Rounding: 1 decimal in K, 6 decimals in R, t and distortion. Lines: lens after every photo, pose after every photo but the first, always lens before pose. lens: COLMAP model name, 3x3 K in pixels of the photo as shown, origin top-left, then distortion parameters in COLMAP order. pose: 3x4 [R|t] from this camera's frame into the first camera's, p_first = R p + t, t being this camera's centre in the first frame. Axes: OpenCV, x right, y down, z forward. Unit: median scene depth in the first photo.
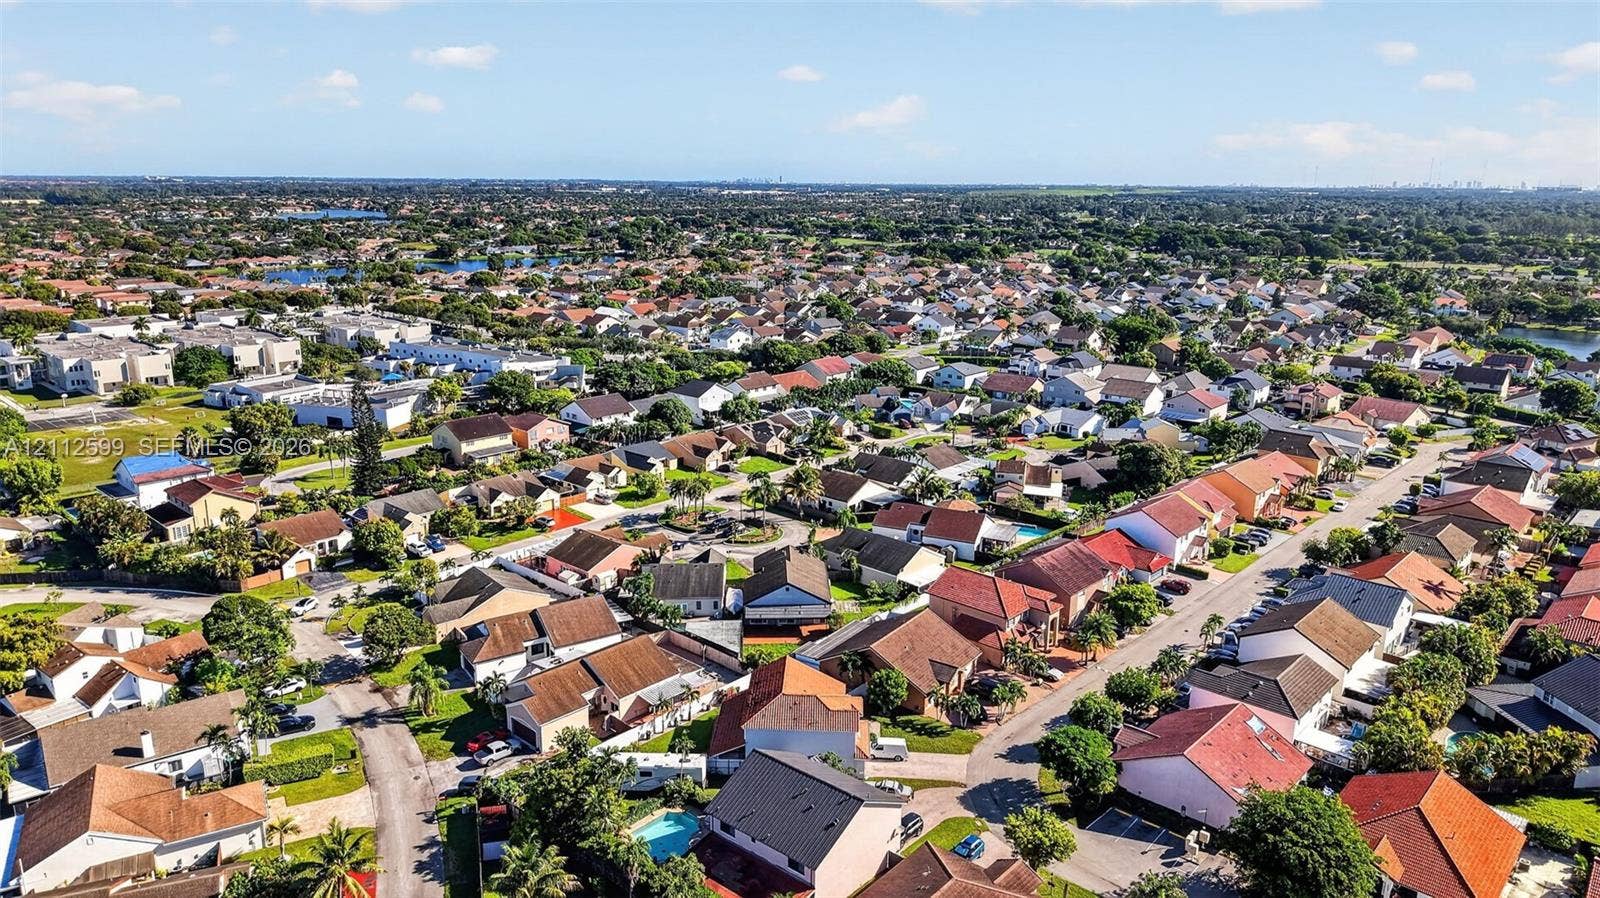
lens RADIAL K [[1068.0, 0, 800.0], [0, 1068.0, 449.0], [0, 0, 1]] dist [0.067600, -0.110774]
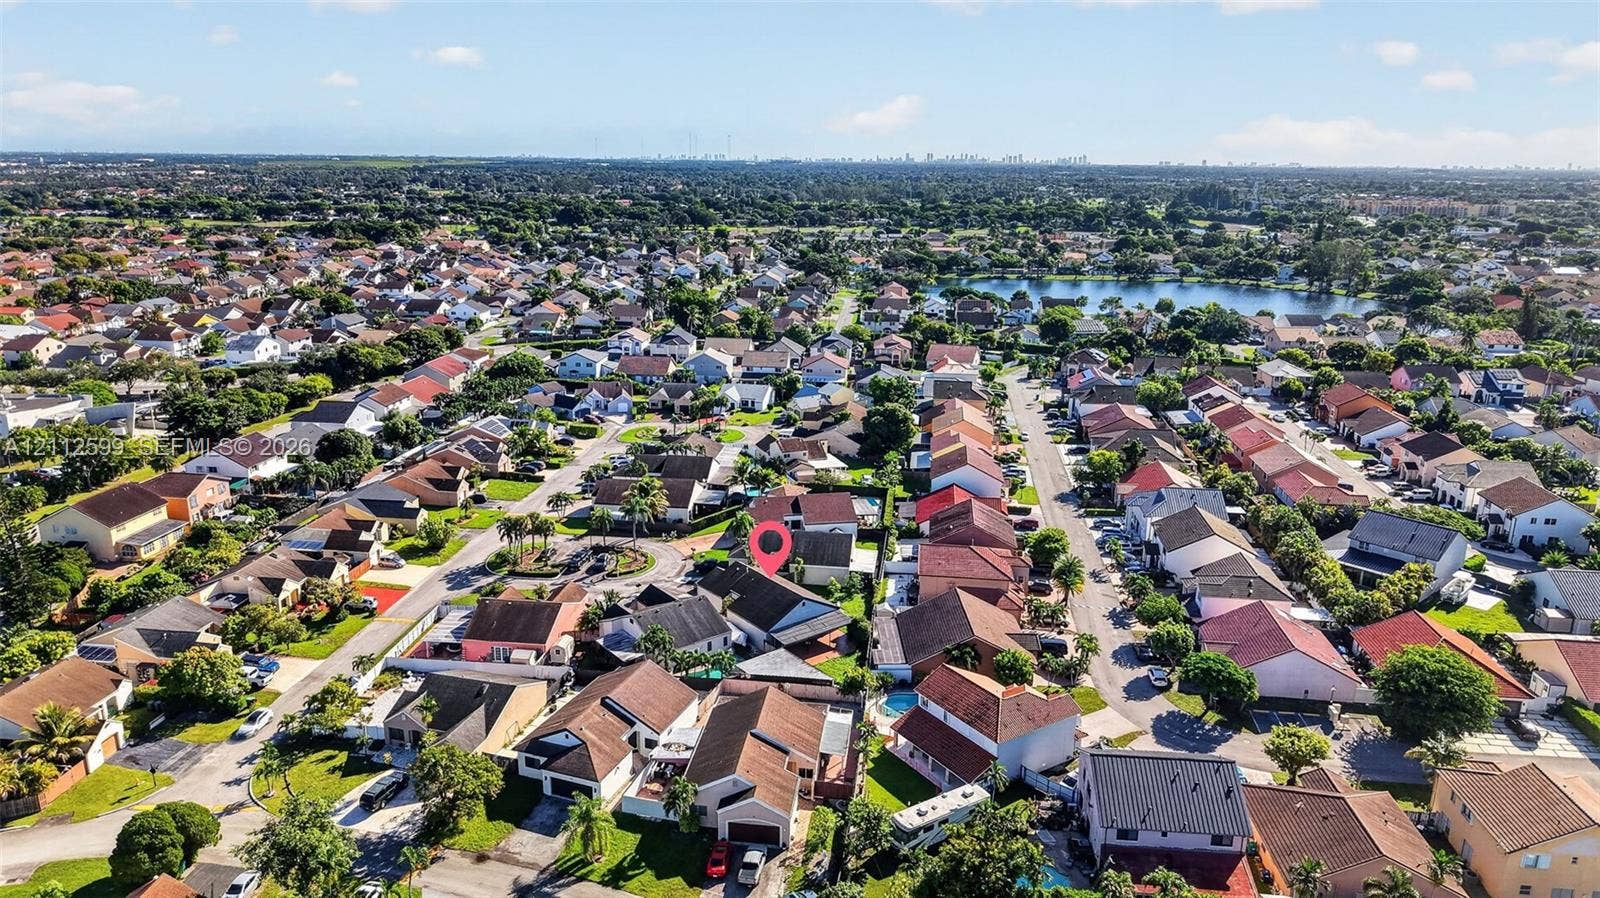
lens RADIAL K [[1068.0, 0, 800.0], [0, 1068.0, 449.0], [0, 0, 1]] dist [0.067600, -0.110774]
pose [[0.812653, -0.152770, 0.562366, -0.341164], [0.138235, 0.988018, 0.068642, -0.045062], [-0.566114, 0.021957, 0.824034, 0.145328]]
